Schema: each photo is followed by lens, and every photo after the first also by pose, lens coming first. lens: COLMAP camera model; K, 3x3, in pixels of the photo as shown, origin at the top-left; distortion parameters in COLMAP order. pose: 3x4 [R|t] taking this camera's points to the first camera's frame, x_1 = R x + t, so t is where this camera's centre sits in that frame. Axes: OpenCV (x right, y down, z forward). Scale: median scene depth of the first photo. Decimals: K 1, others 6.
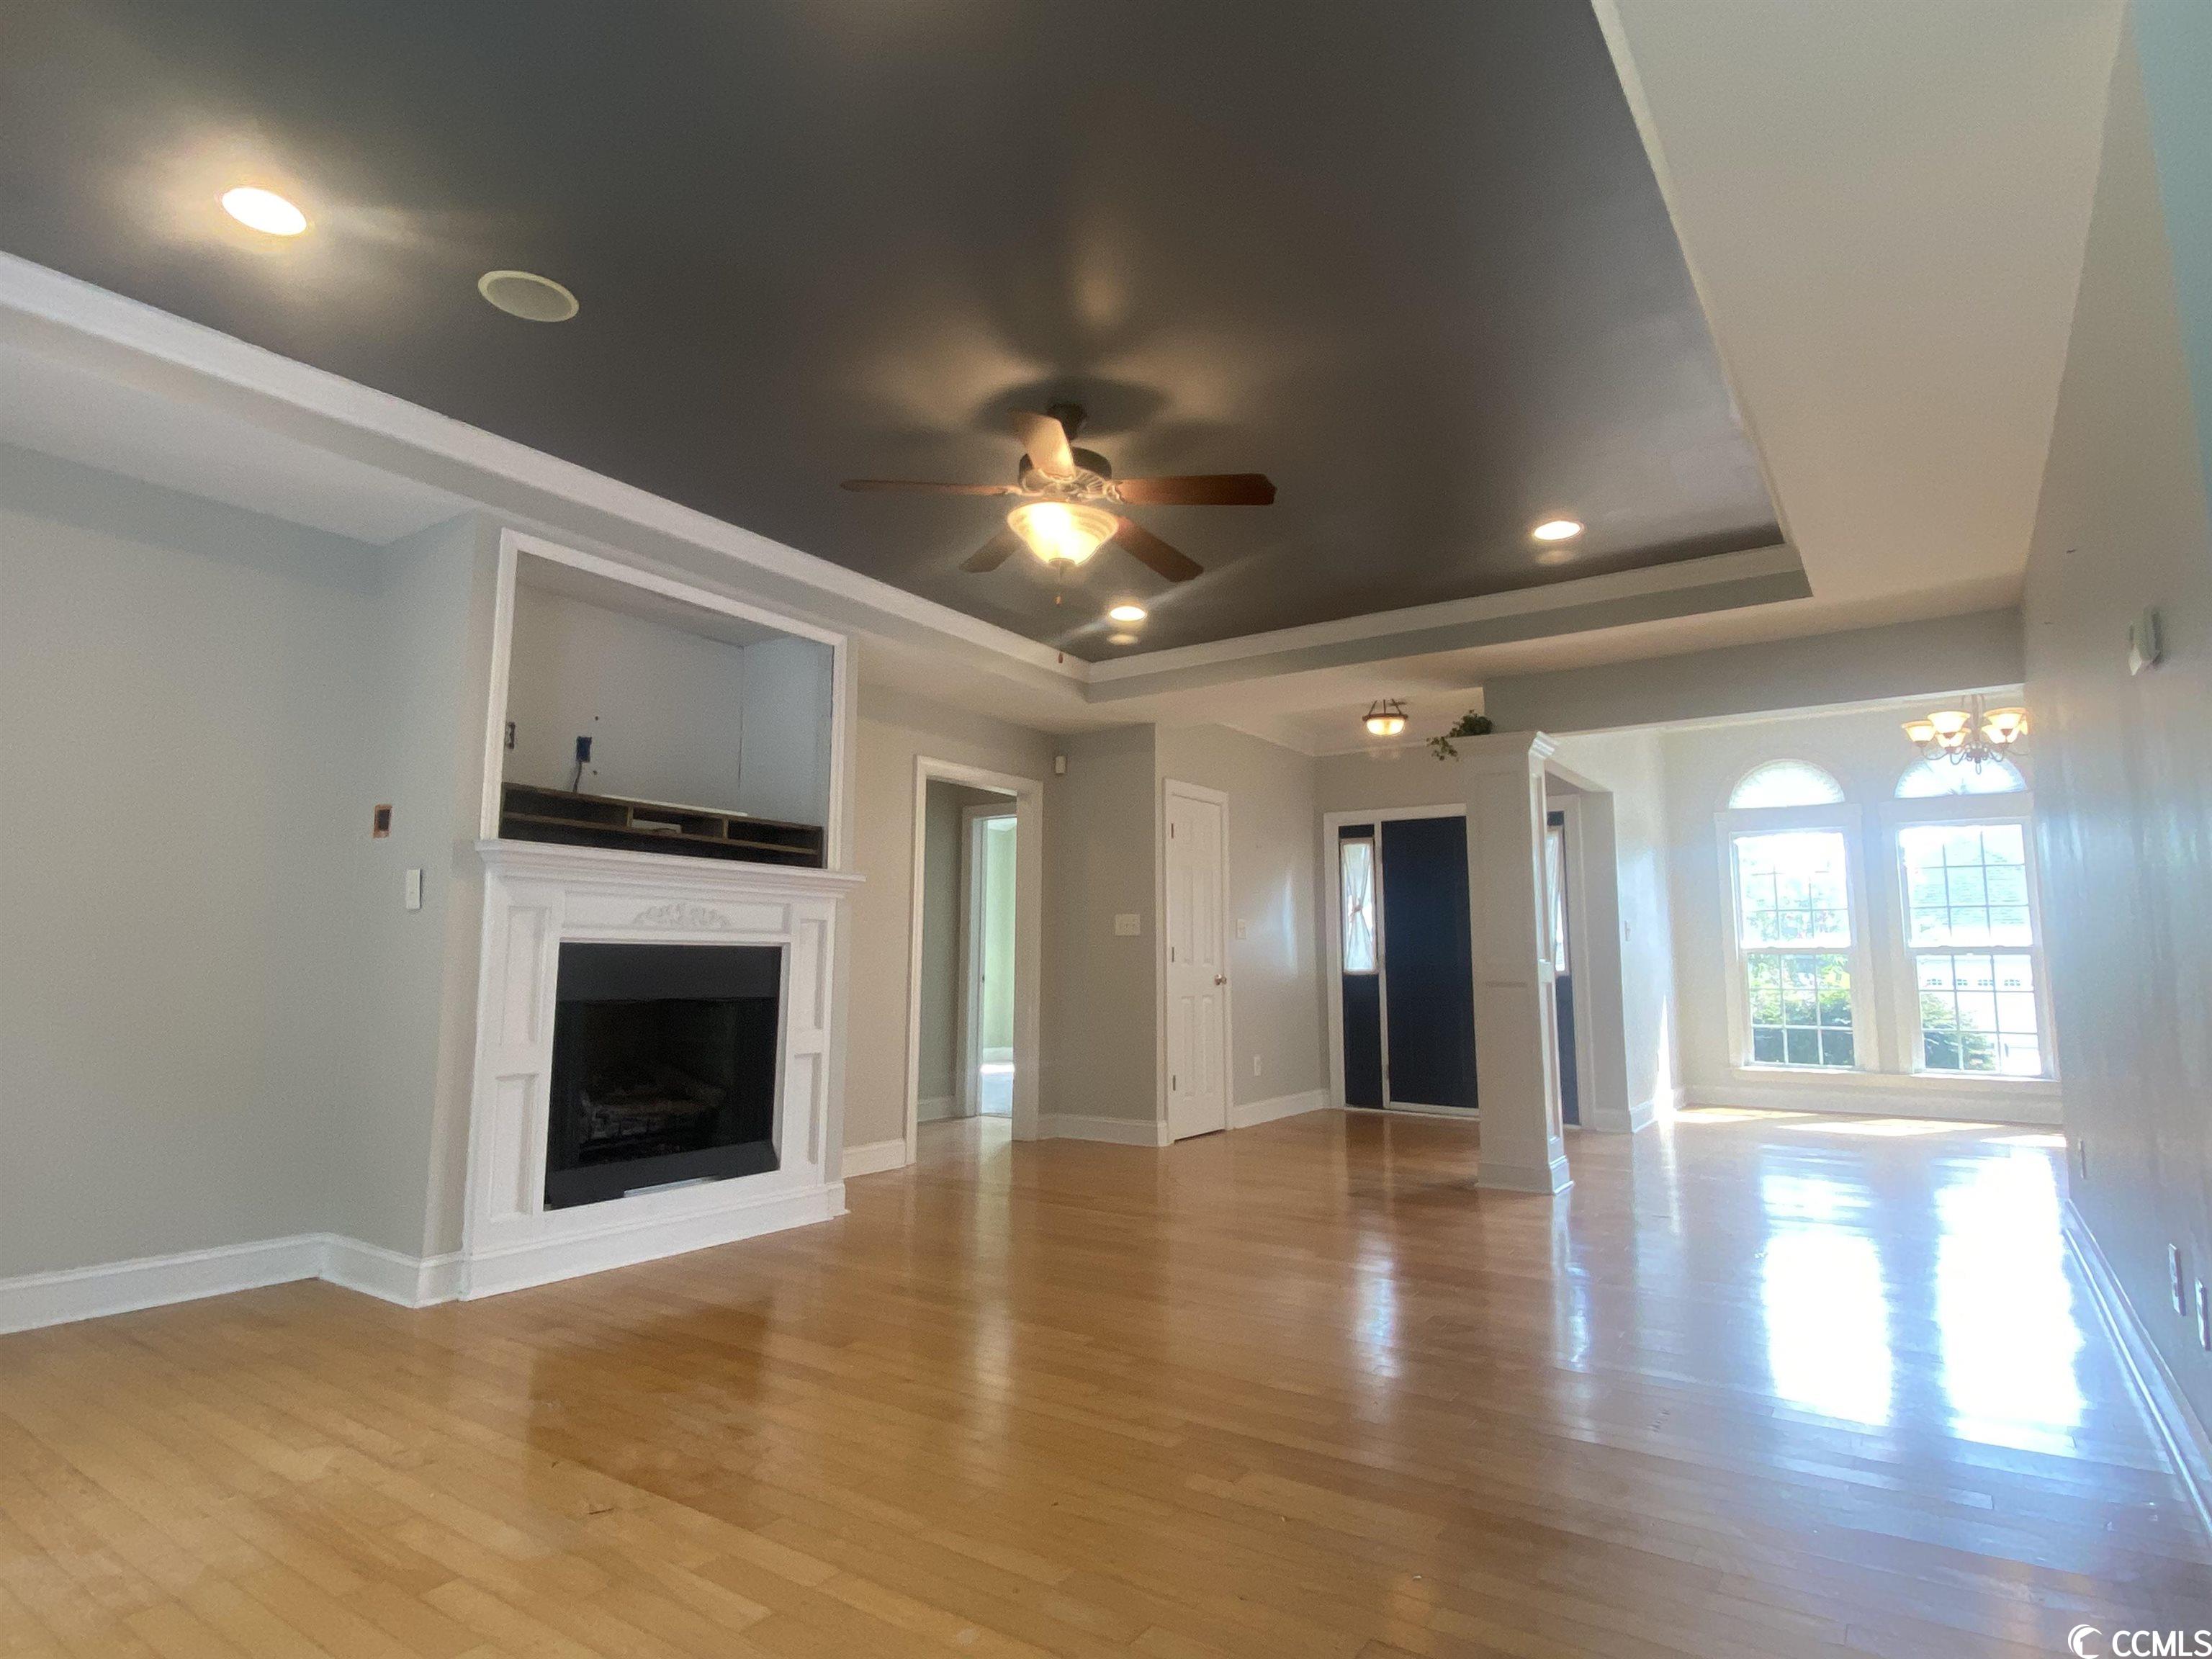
lens RADIAL K [[1184.8, 0, 1105.0], [0, 1184.8, 818.0], [0, 0, 1]] dist [0.027483, 0.000048]
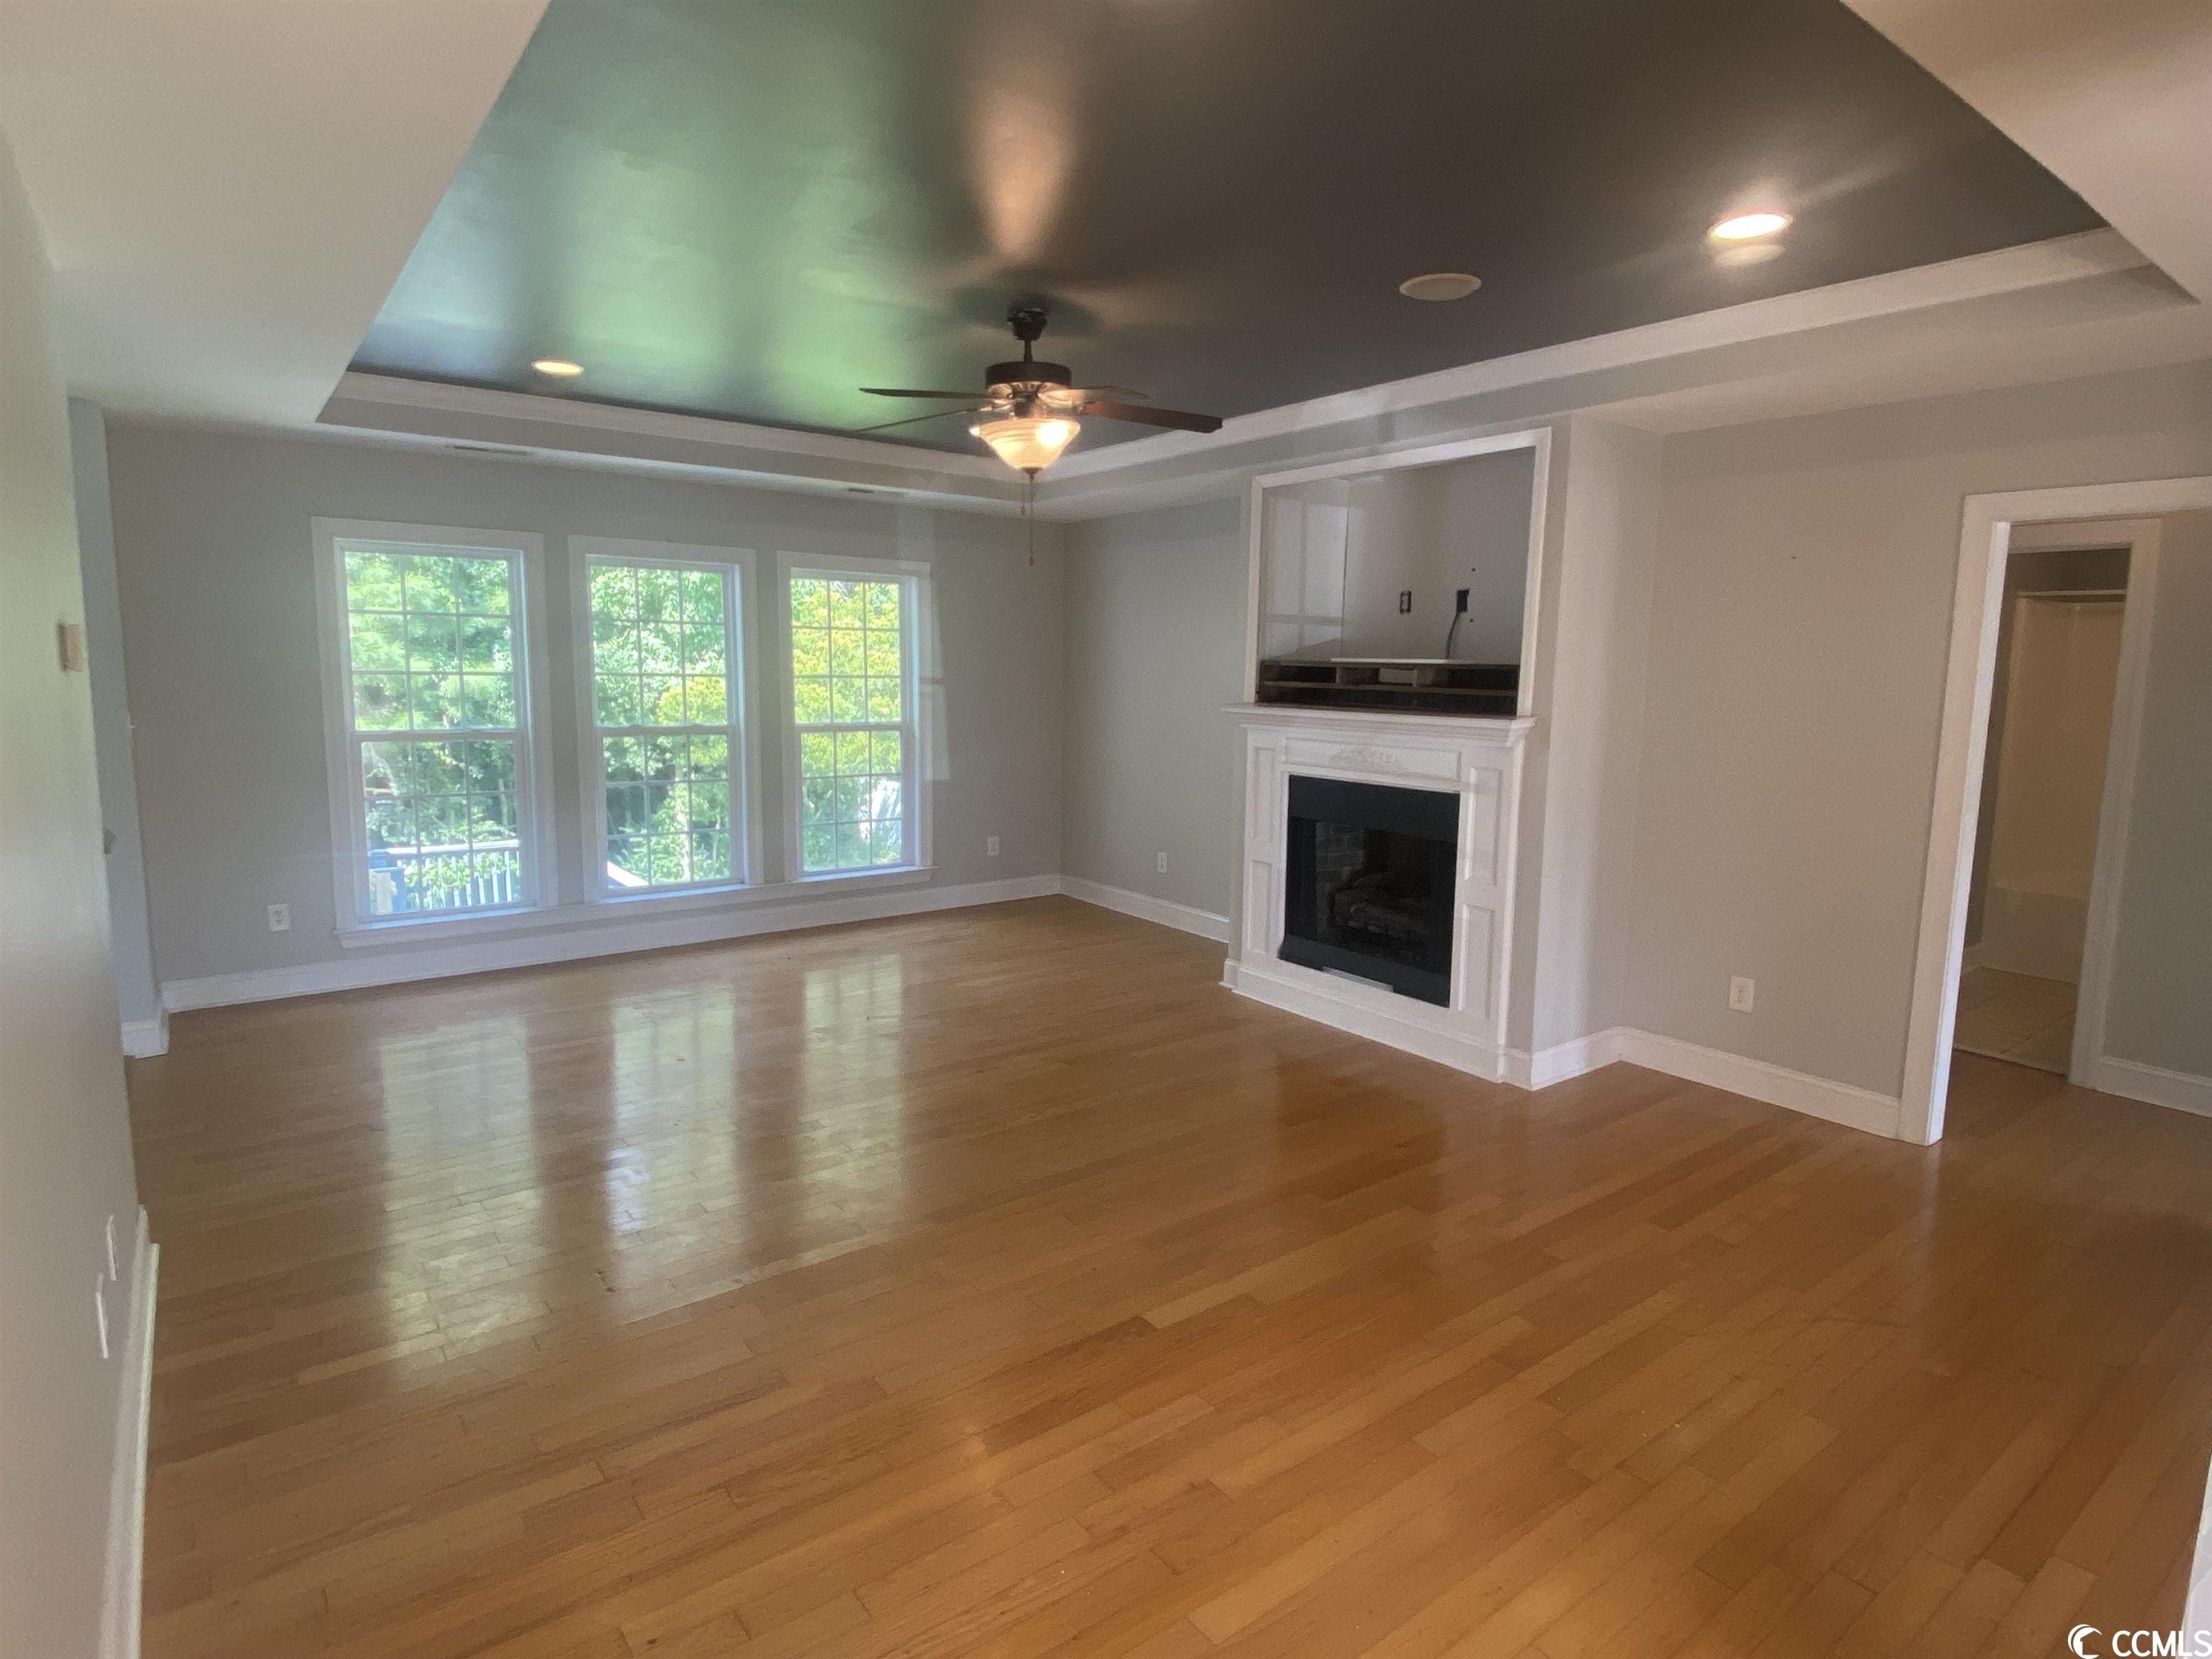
lens RADIAL K [[1184.8, 0, 1107.6], [0, 1184.8, 825.5], [0, 0, 1]] dist [0.027483, 0.000048]
pose [[-0.306742, 0.127201, -0.943255, 0.522629], [0.115774, 0.988657, 0.095674, 0.004031], [0.944725, -0.079857, -0.317989, 0.716260]]
